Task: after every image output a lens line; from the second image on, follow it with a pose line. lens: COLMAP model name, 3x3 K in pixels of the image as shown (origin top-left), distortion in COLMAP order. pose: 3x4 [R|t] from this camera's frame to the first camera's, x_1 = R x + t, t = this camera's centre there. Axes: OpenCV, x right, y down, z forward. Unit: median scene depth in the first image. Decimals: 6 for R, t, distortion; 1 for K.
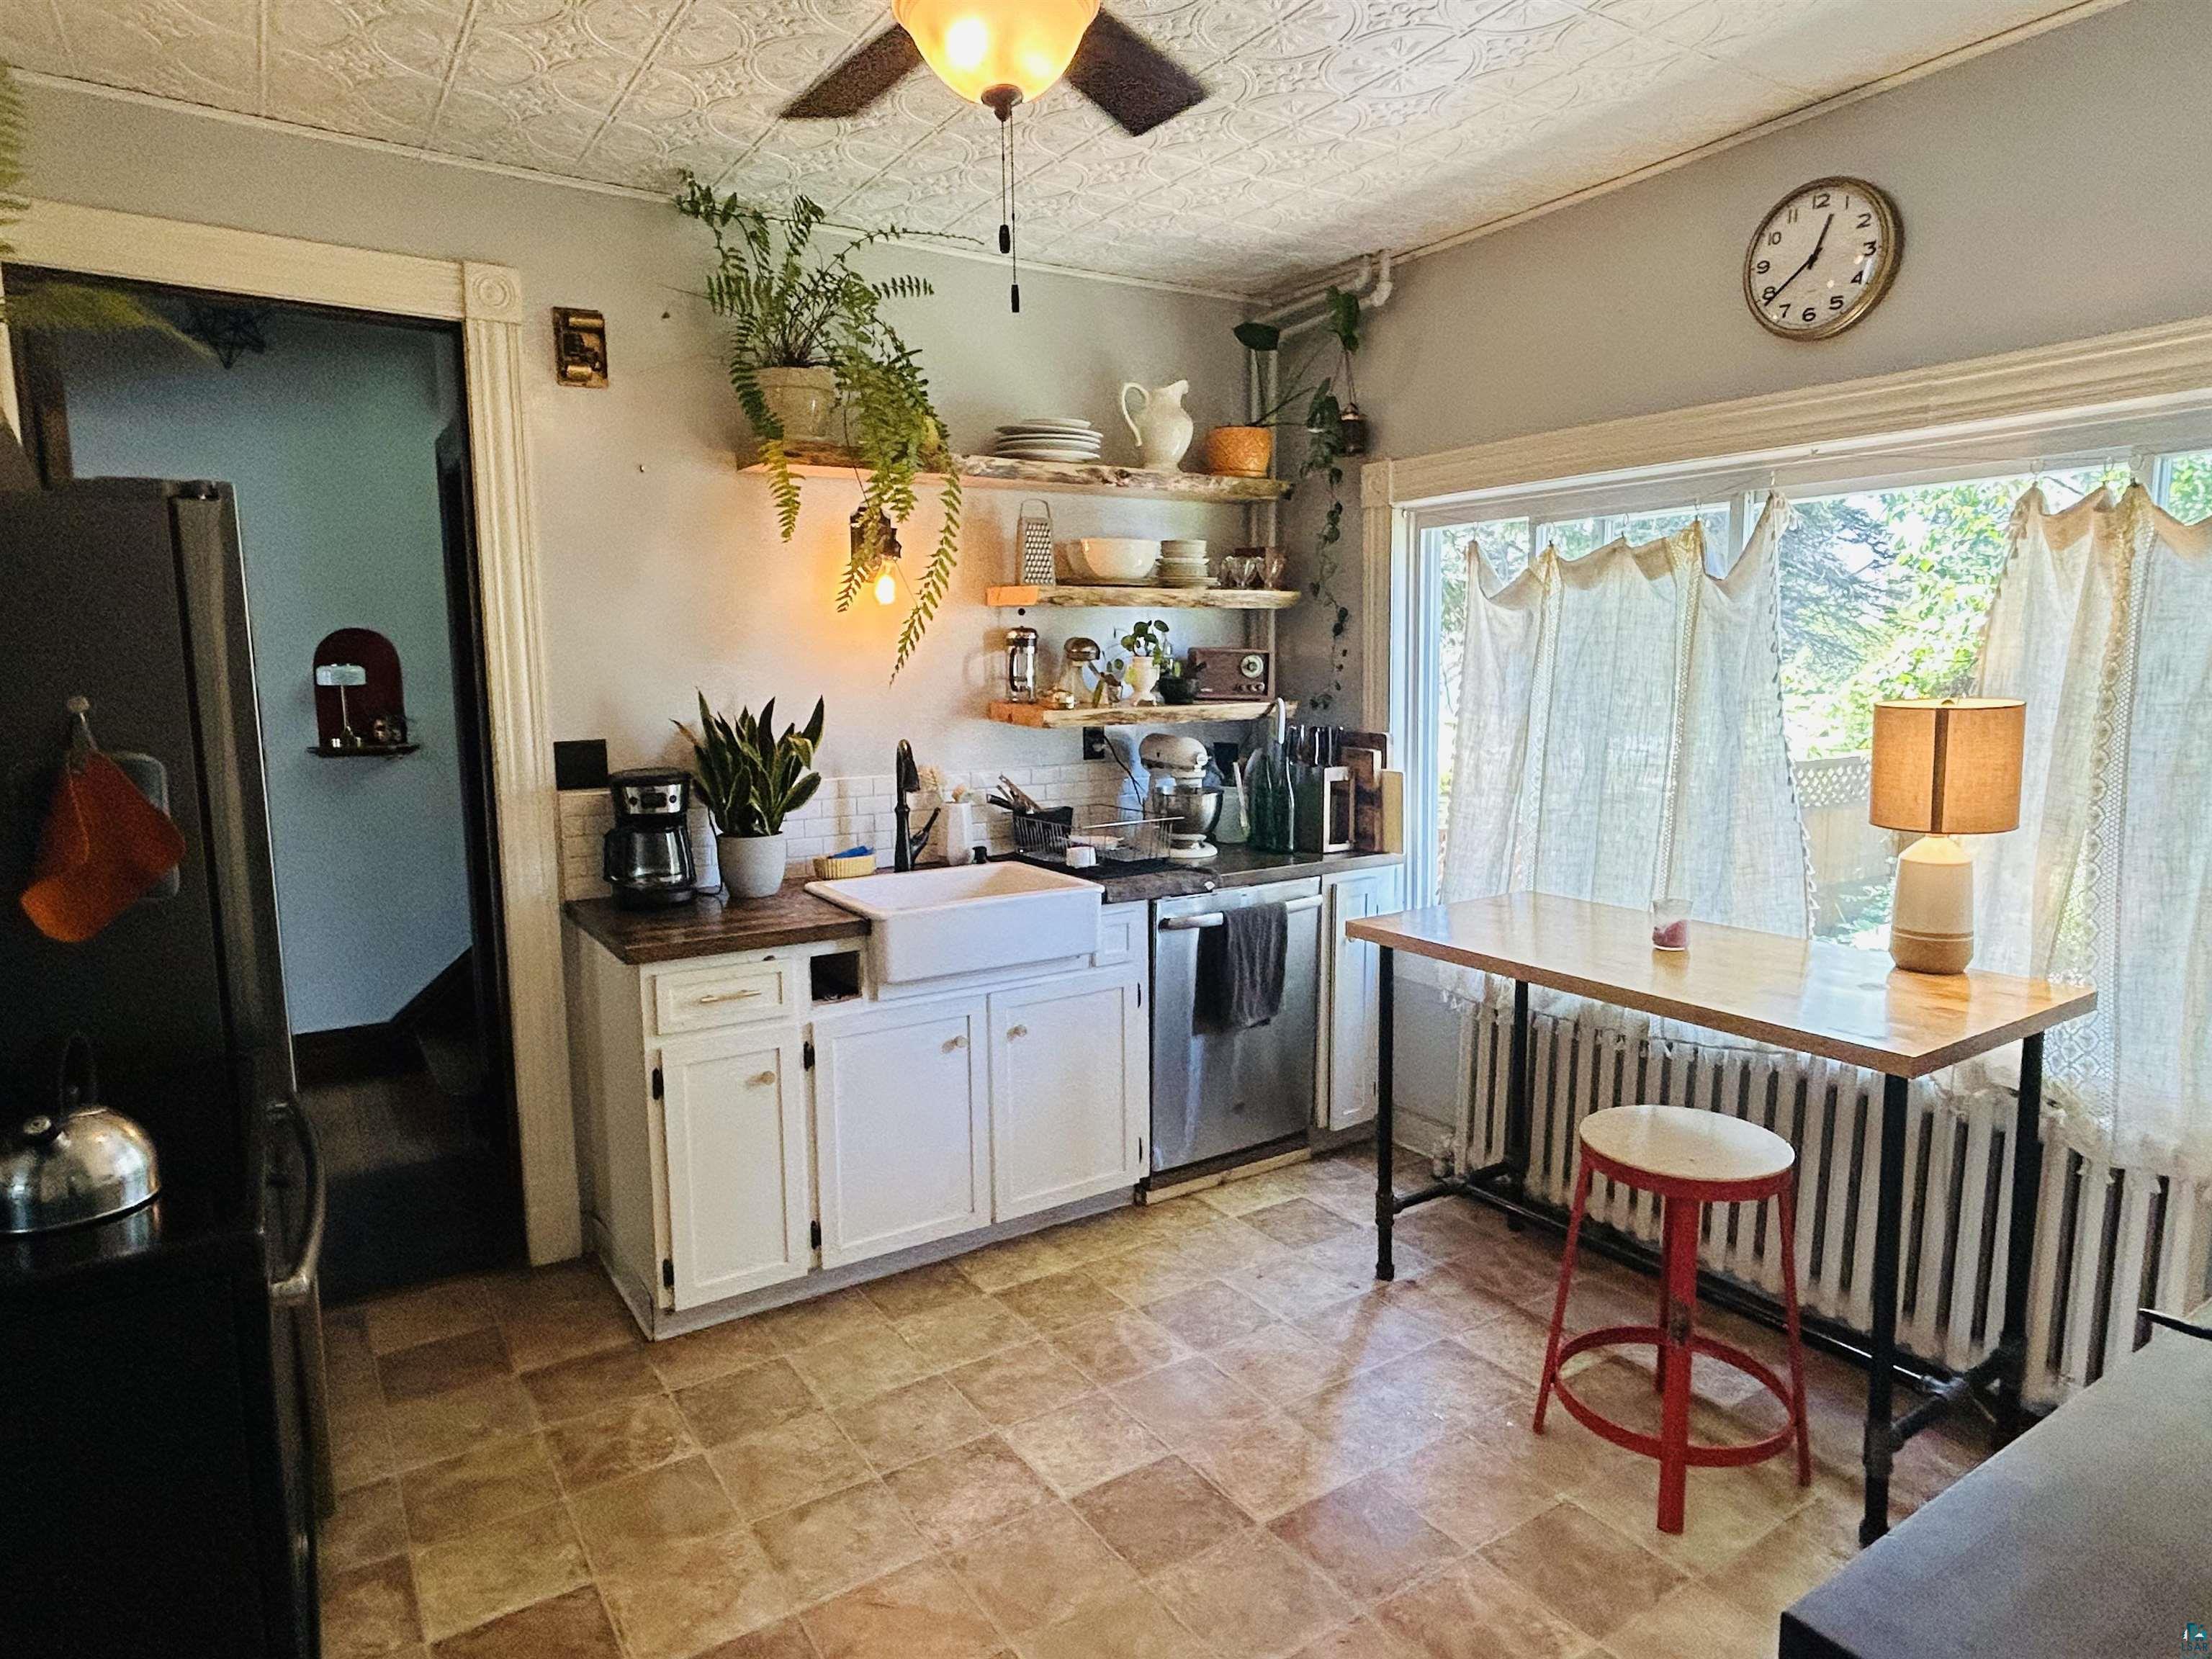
lens RADIAL K [[1300.3, 0, 1098.9], [0, 1300.3, 831.0], [0, 0, 1]] dist [0.002411, -0.005630]
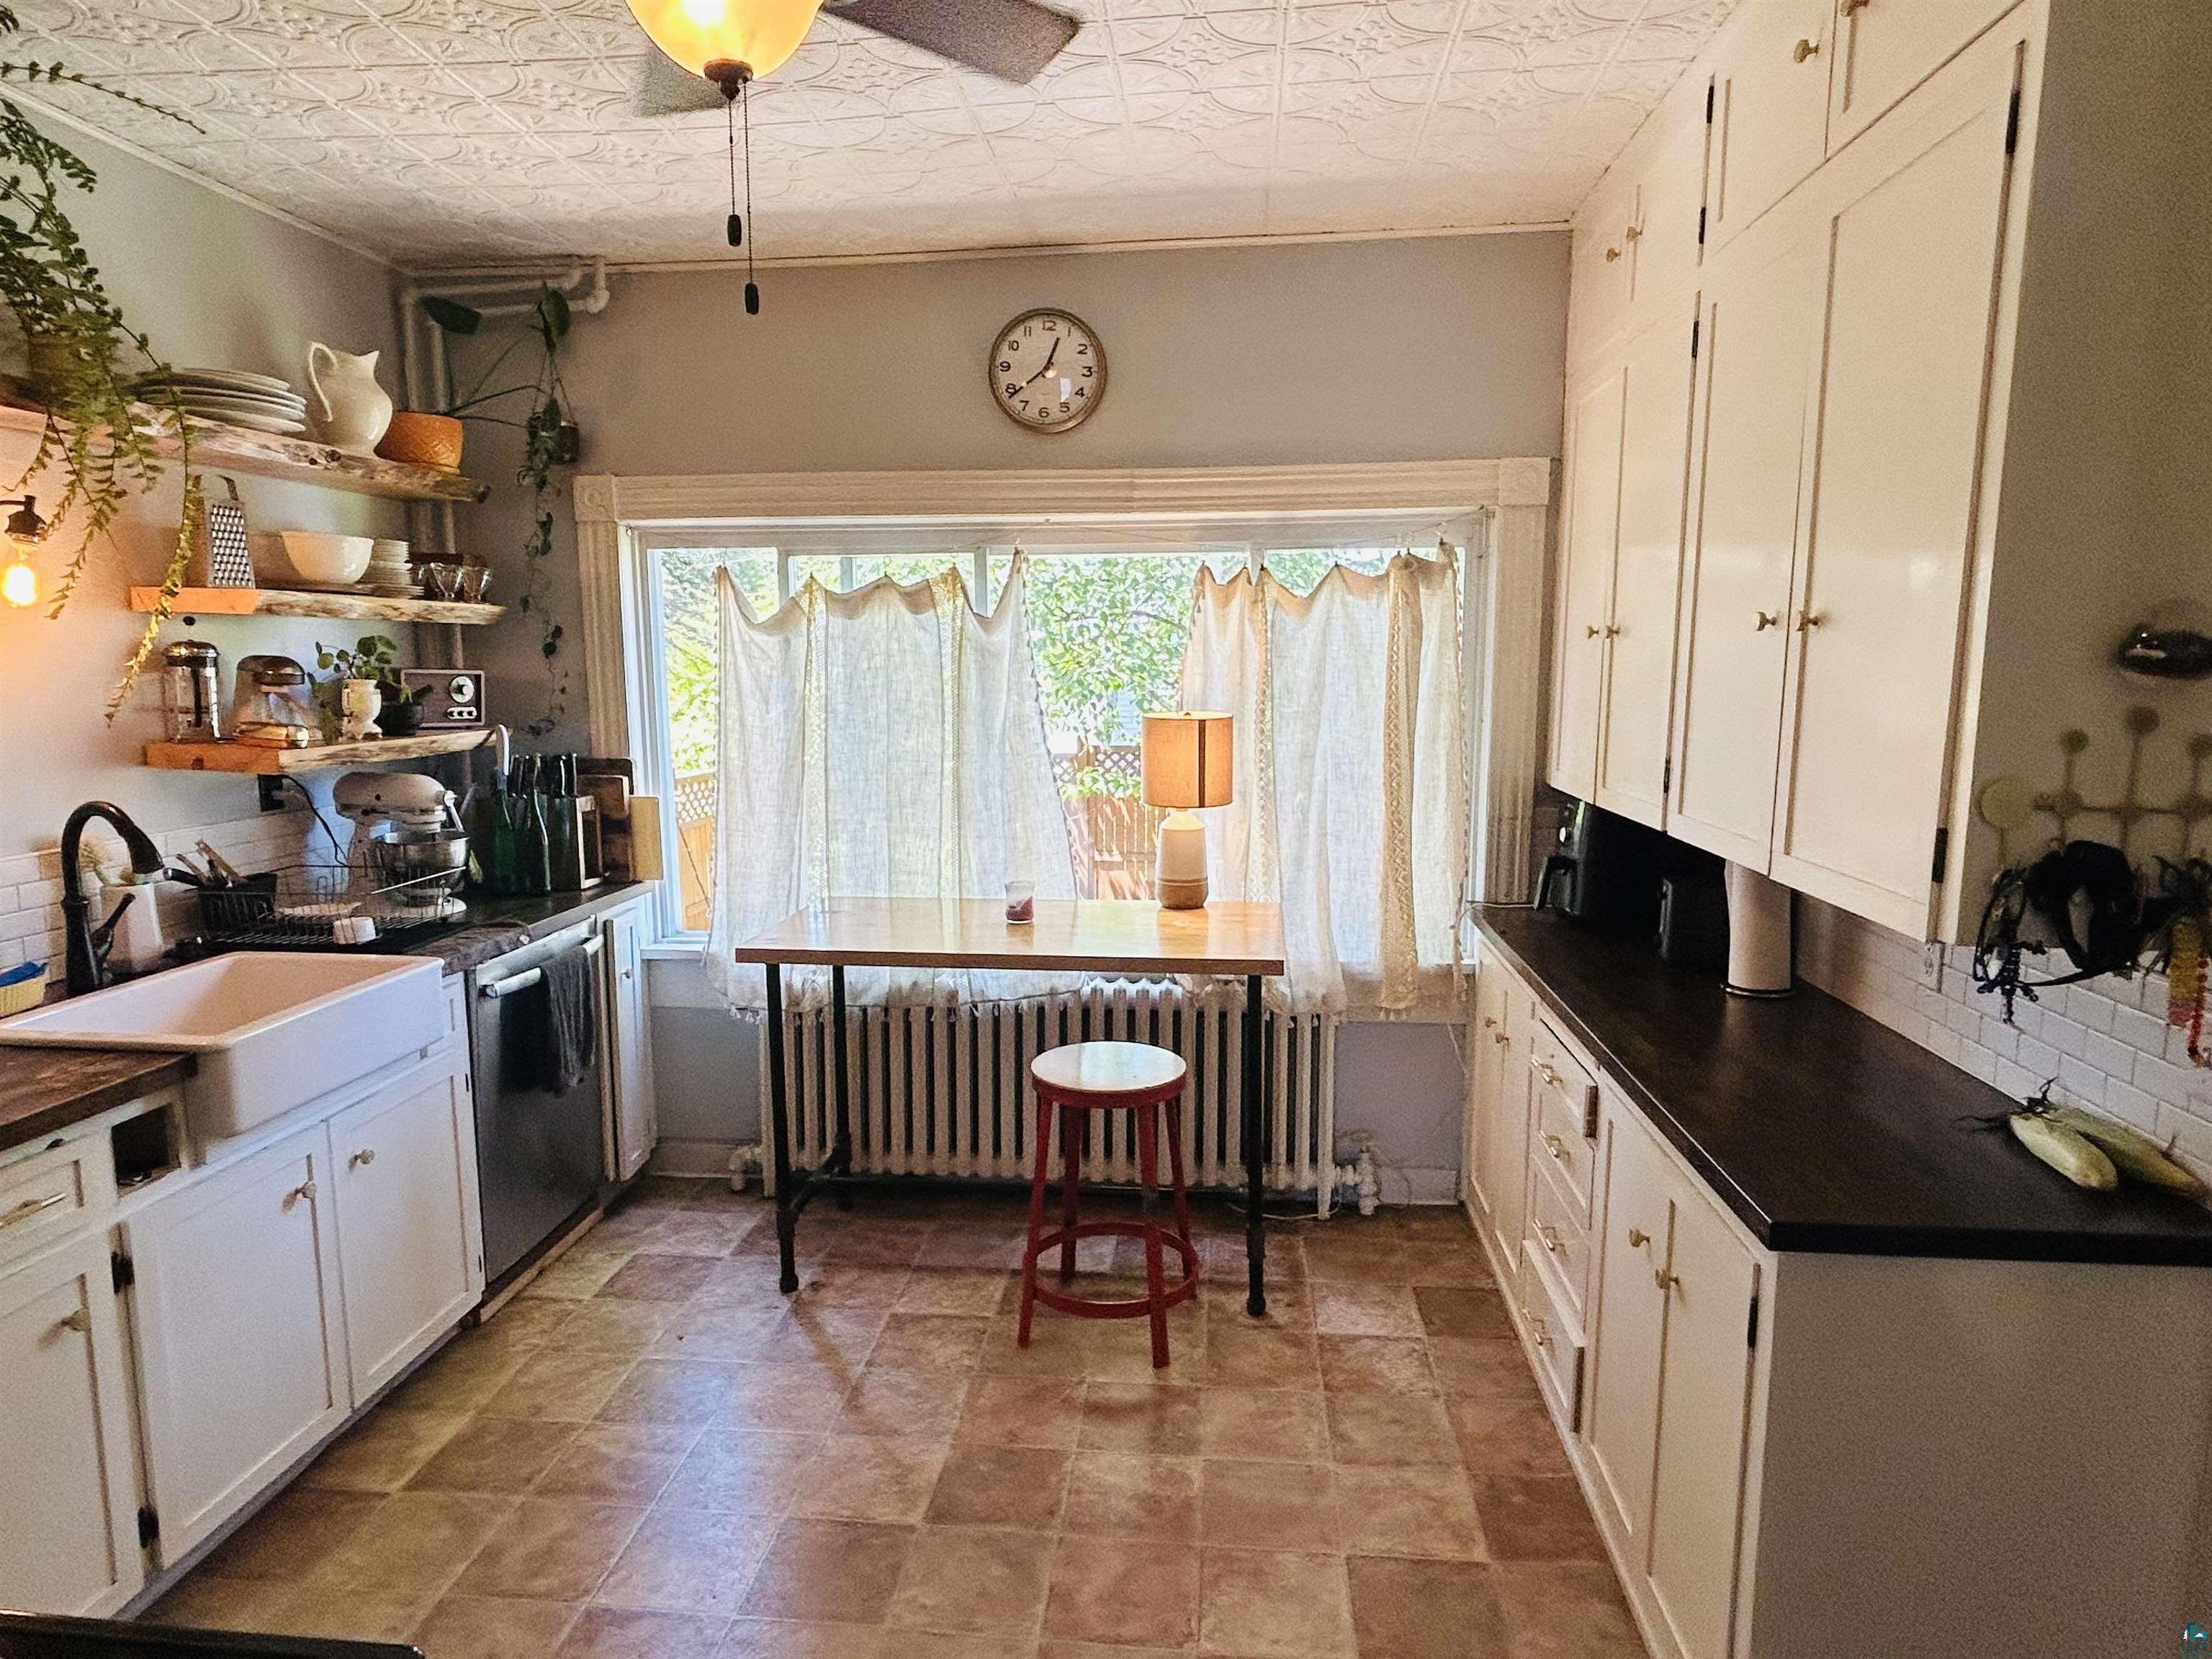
lens RADIAL K [[1300.3, 0, 1102.1], [0, 1300.3, 836.5], [0, 0, 1]] dist [0.002411, -0.005630]
pose [[0.622422, -0.097565, 0.776577, -0.377556], [0.101323, 0.993895, 0.043657, -0.028622], [-0.776096, 0.051512, 0.628507, 0.148279]]
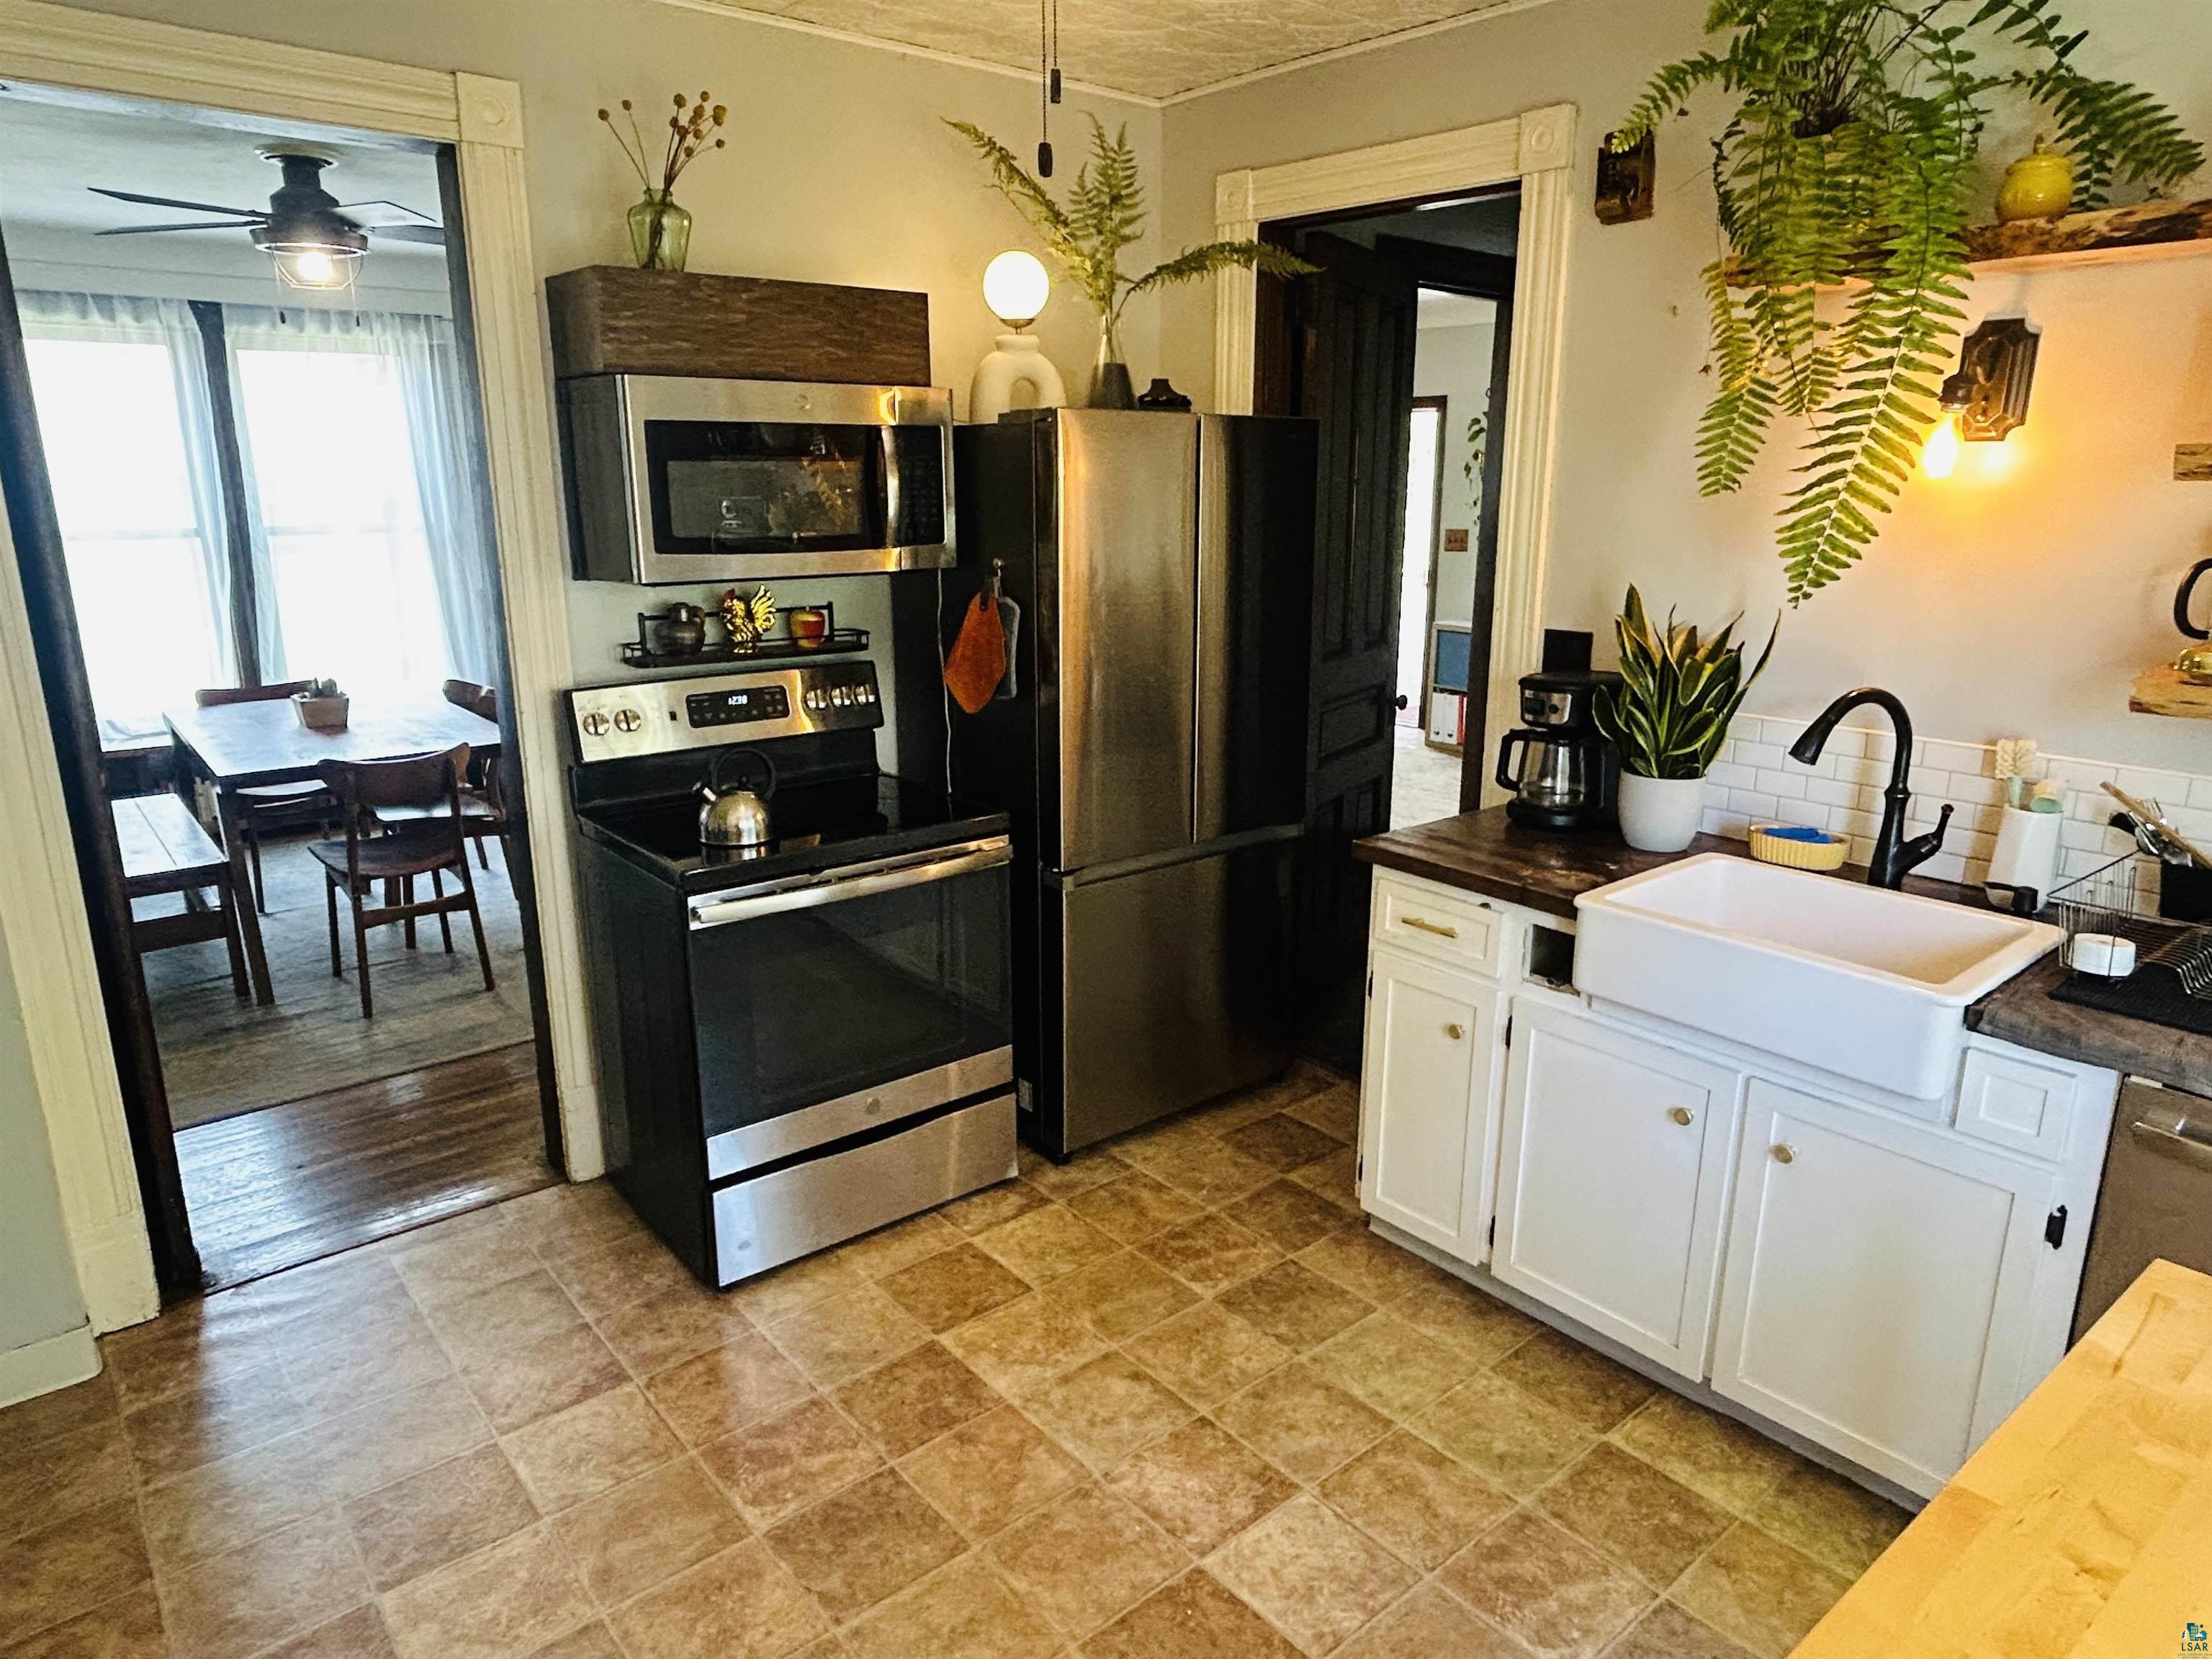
lens RADIAL K [[1384.6, 0, 1114.6], [0, 1384.6, 827.8], [0, 0, 1]] dist [-0.001104, -0.003299]
pose [[0.118367, 0.260158, -0.958283, 0.529518], [-0.137948, 0.960018, 0.243590, -0.128460], [0.983341, 0.103361, 0.149523, 0.550627]]
